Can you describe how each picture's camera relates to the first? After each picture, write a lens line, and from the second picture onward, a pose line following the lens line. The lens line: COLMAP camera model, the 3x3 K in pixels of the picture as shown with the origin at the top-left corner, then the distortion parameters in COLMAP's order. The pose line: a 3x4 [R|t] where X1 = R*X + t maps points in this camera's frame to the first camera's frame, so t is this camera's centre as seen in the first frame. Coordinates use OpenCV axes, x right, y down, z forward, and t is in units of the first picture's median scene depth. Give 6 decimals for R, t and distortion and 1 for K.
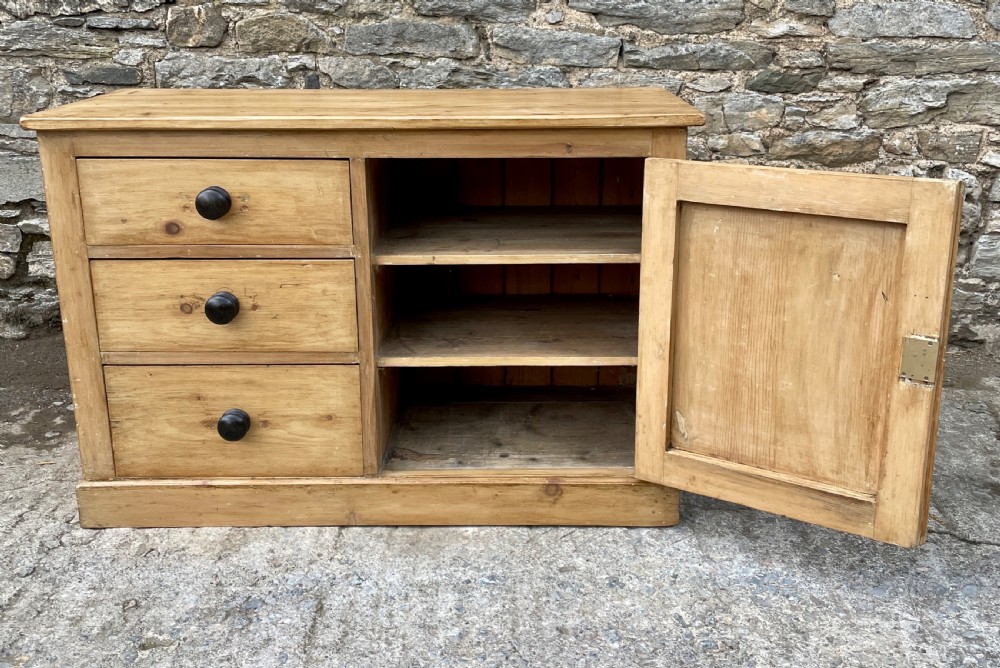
lens RADIAL K [[1019.0, 0, 500.2], [0, 1019.0, 295.3], [0, 0, 1]] dist [0.044320, 0.000000]
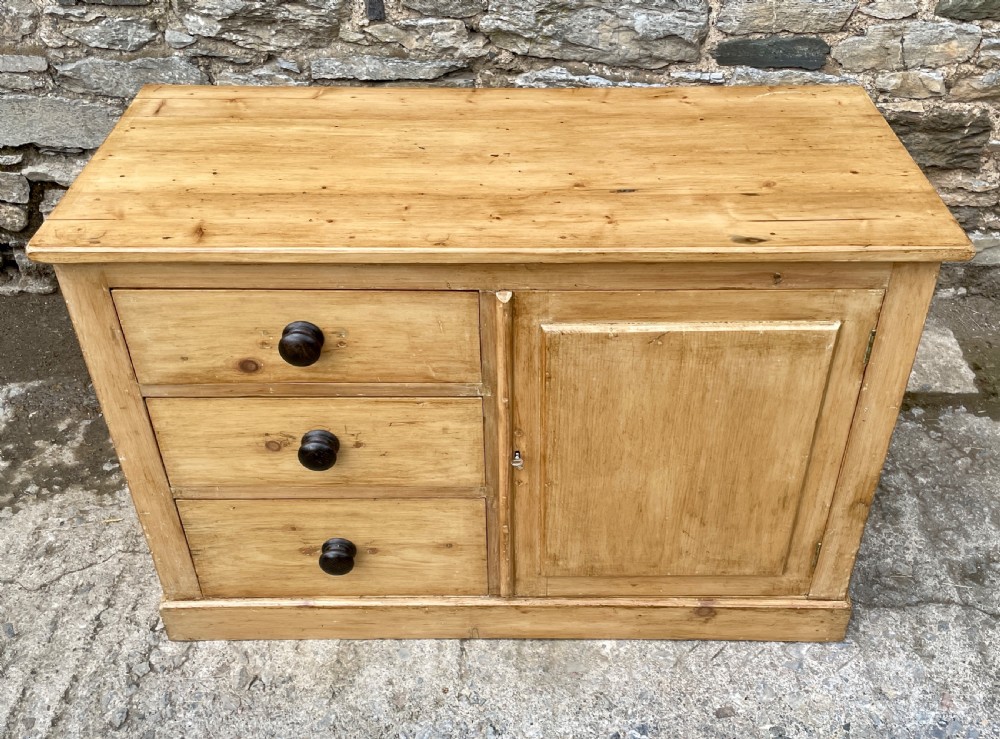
lens RADIAL K [[998.2, 0, 522.9], [0, 998.2, 352.4], [0, 0, 1]] dist [0.038450, 0.000000]
pose [[0.999912, -0.003001, 0.012888, -0.114699], [-0.001721, 0.936160, 0.351570, -0.317023], [-0.013120, -0.351562, 0.936073, 0.274656]]
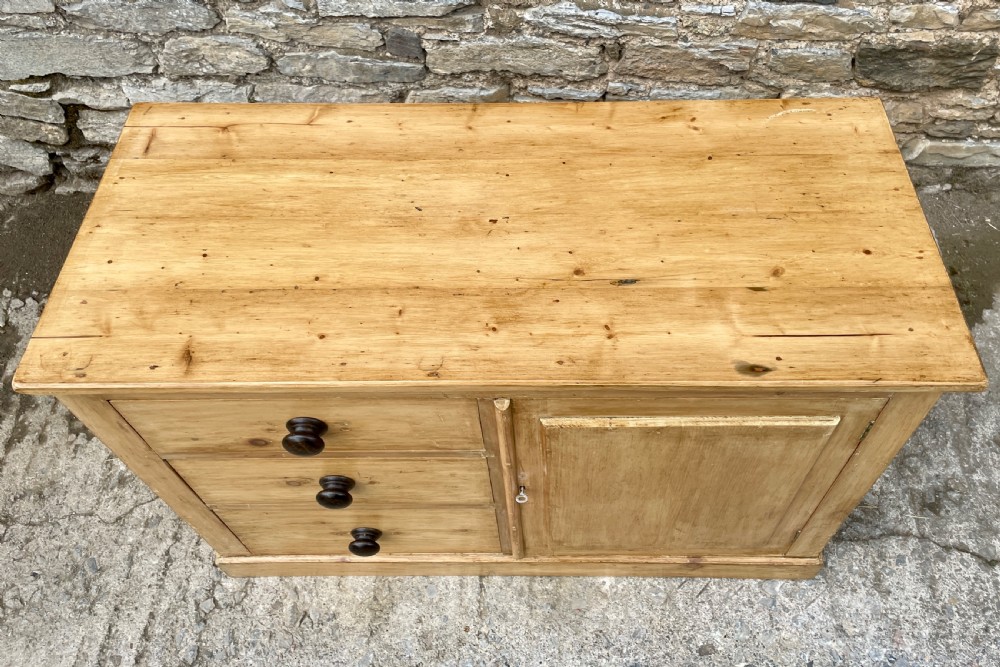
lens RADIAL K [[801.2, 0, 540.7], [0, 801.2, 278.7], [0, 0, 1]] dist [0.054755, -0.056572]
pose [[0.999914, -0.012632, -0.003484, -0.090409], [0.012231, 0.804261, 0.594151, -0.500430], [-0.004704, -0.594142, 0.804346, 0.530721]]
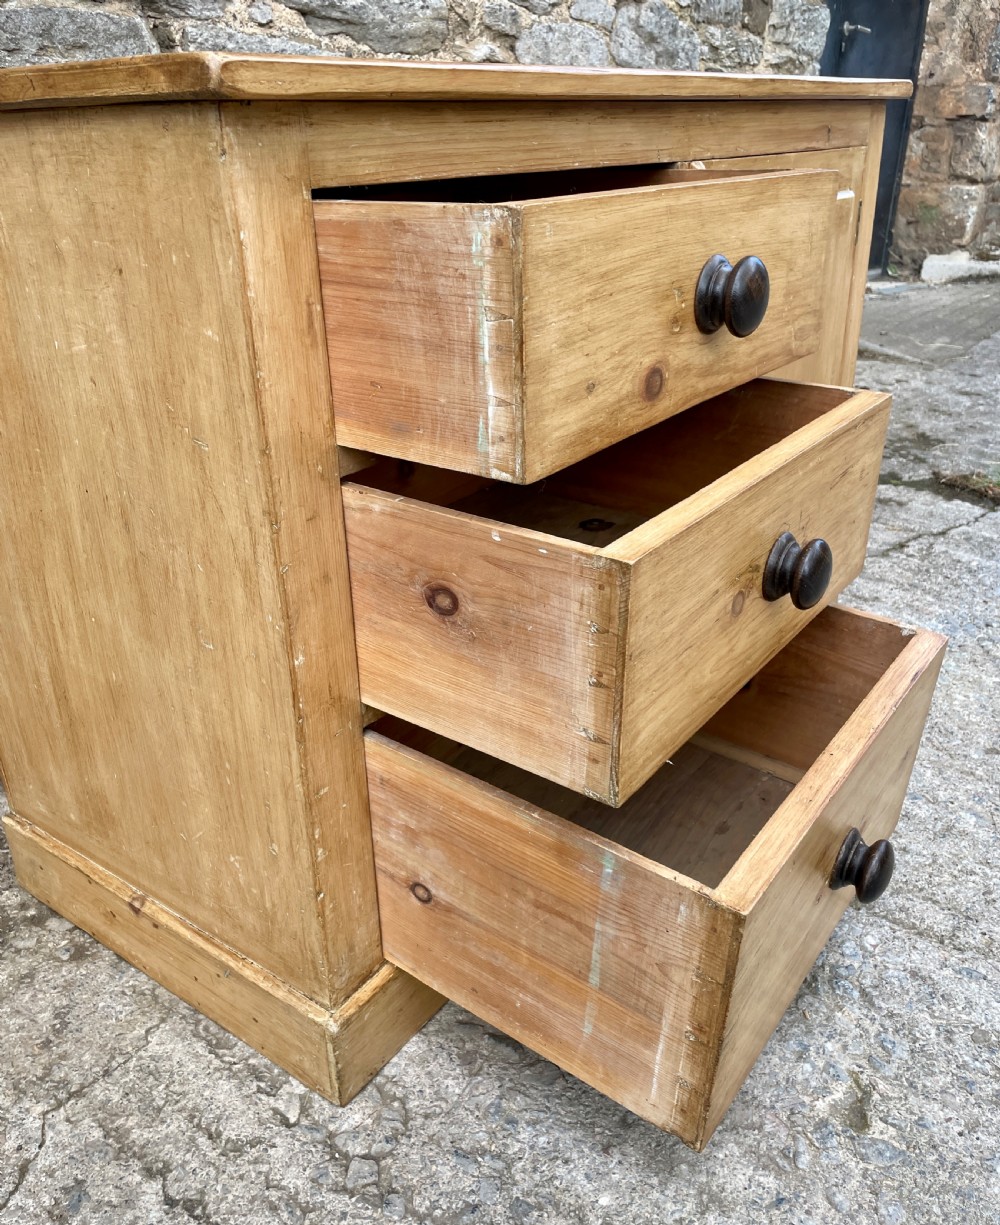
lens RADIAL K [[1026.9, 0, 498.0], [0, 1026.9, 616.7], [0, 0, 1]] dist [0.093847, -0.130631]
pose [[0.583036, -0.351842, 0.732309, -0.629469], [0.251999, 0.935224, 0.248702, -0.064555], [-0.772376, 0.039539, 0.633933, 0.668168]]
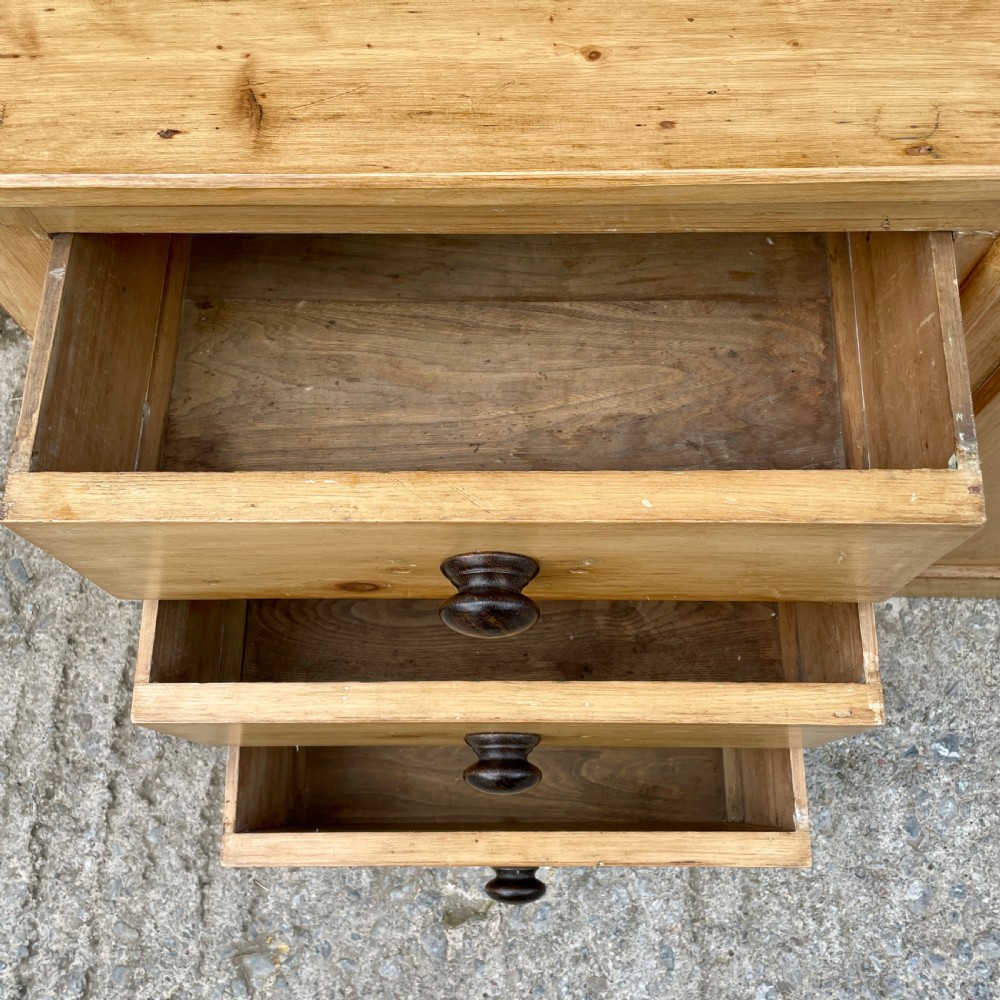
lens RADIAL K [[1034.0, 0, 495.6], [0, 1034.0, 502.1], [0, 0, 1]] dist [0.029861, 0.000000]
pose [[0.999732, -0.007262, -0.021977, -0.251776], [0.022016, 0.591381, 0.806092, -0.304896], [0.007143, -0.806359, 0.591383, 0.688773]]
